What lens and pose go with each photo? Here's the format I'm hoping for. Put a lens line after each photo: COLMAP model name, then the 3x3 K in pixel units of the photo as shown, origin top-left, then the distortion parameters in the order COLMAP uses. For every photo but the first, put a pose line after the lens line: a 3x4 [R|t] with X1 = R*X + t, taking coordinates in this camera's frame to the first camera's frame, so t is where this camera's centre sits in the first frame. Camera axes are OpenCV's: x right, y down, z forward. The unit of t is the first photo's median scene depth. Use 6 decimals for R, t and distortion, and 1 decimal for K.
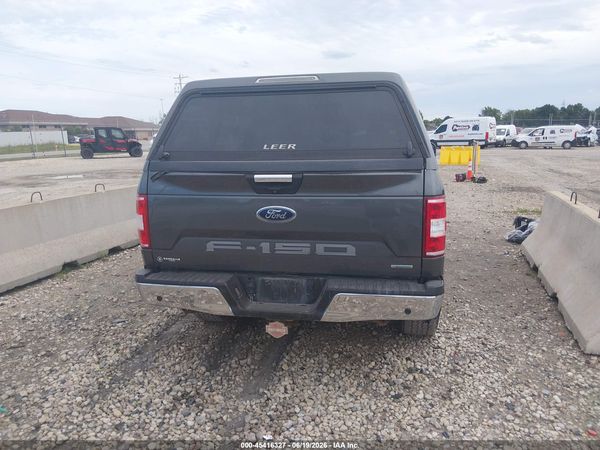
lens RADIAL K [[469.4, 0, 296.4], [0, 469.4, 226.4], [0, 0, 1]] dist [0.097831, -0.173639]
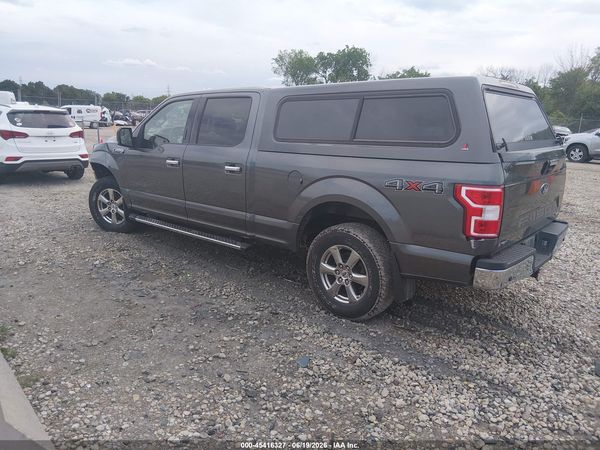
lens RADIAL K [[469.4, 0, 296.4], [0, 469.4, 226.4], [0, 0, 1]] dist [0.097831, -0.173639]
pose [[0.453576, -0.165296, 0.875754, -1.259455], [0.122123, 0.984908, 0.122648, -0.148942], [-0.882811, 0.051320, 0.466917, 0.769369]]
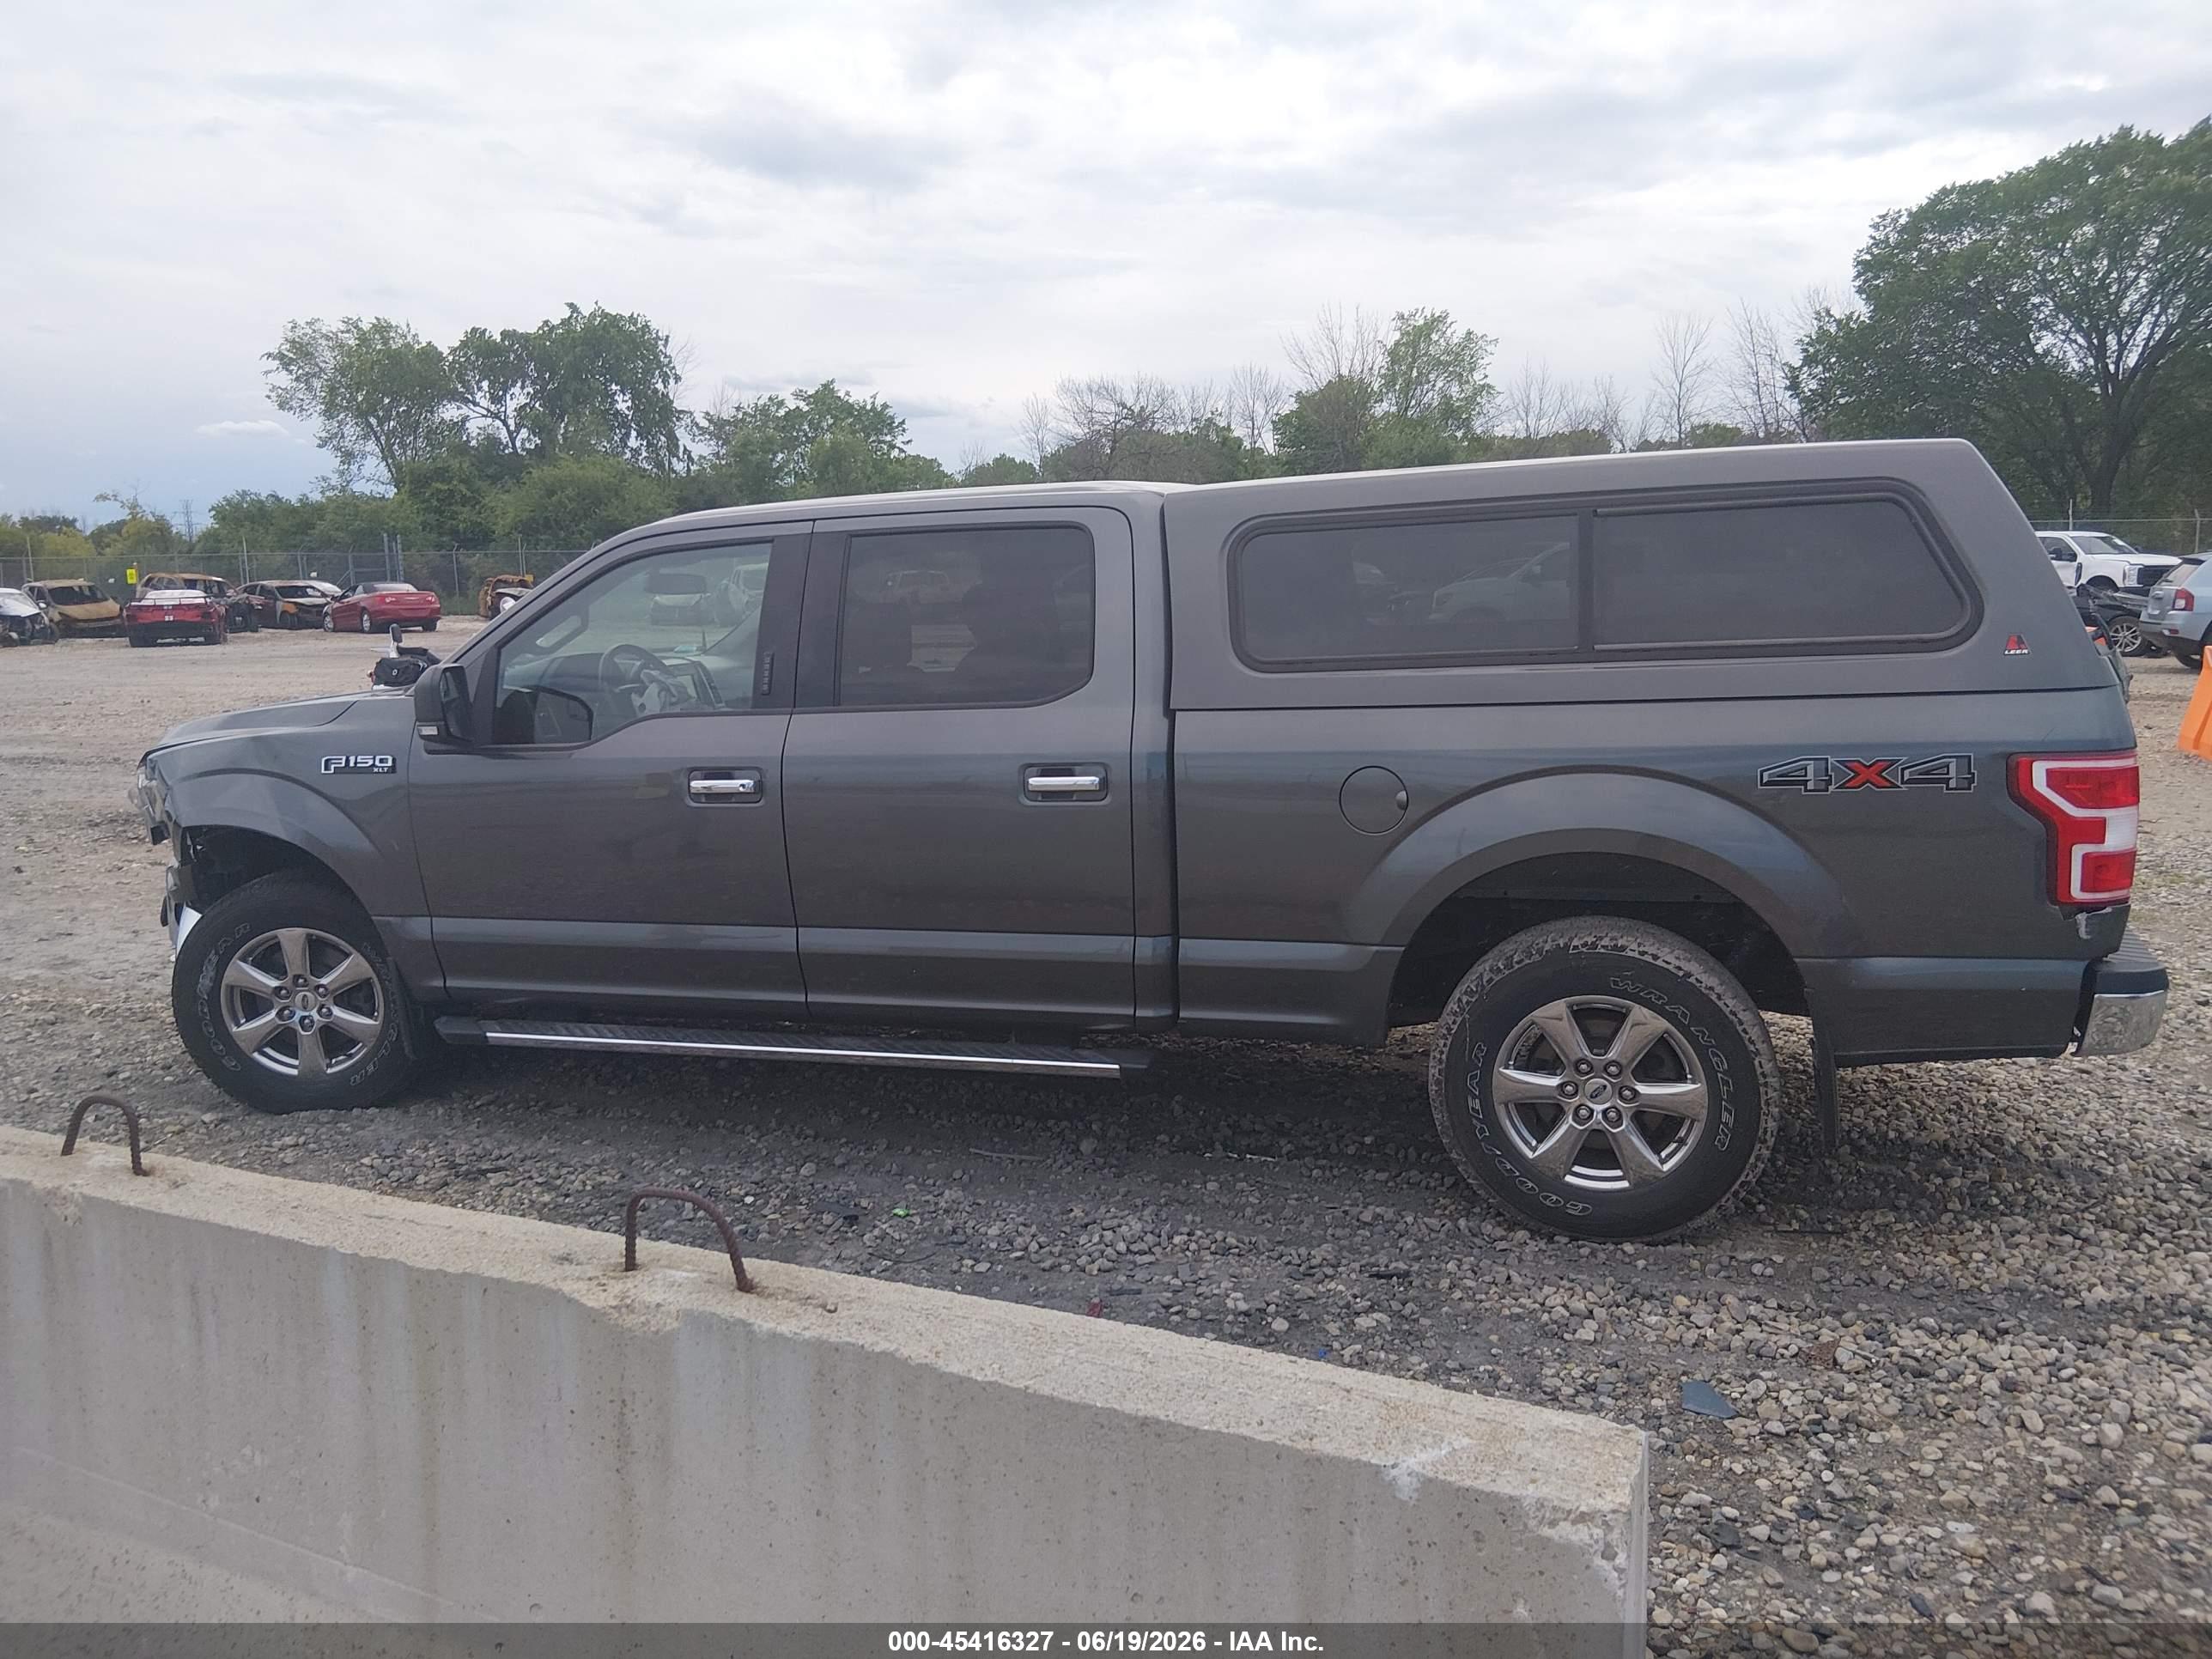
lens RADIAL K [[1722.1, 0, 1124.1], [0, 1722.1, 820.5], [0, 0, 1]] dist [0.088344, -0.168271]
pose [[0.063066, -0.128323, 0.989725, -1.468521], [0.201886, 0.972837, 0.113270, -0.286155], [-0.977377, 0.192668, 0.087259, 1.406834]]
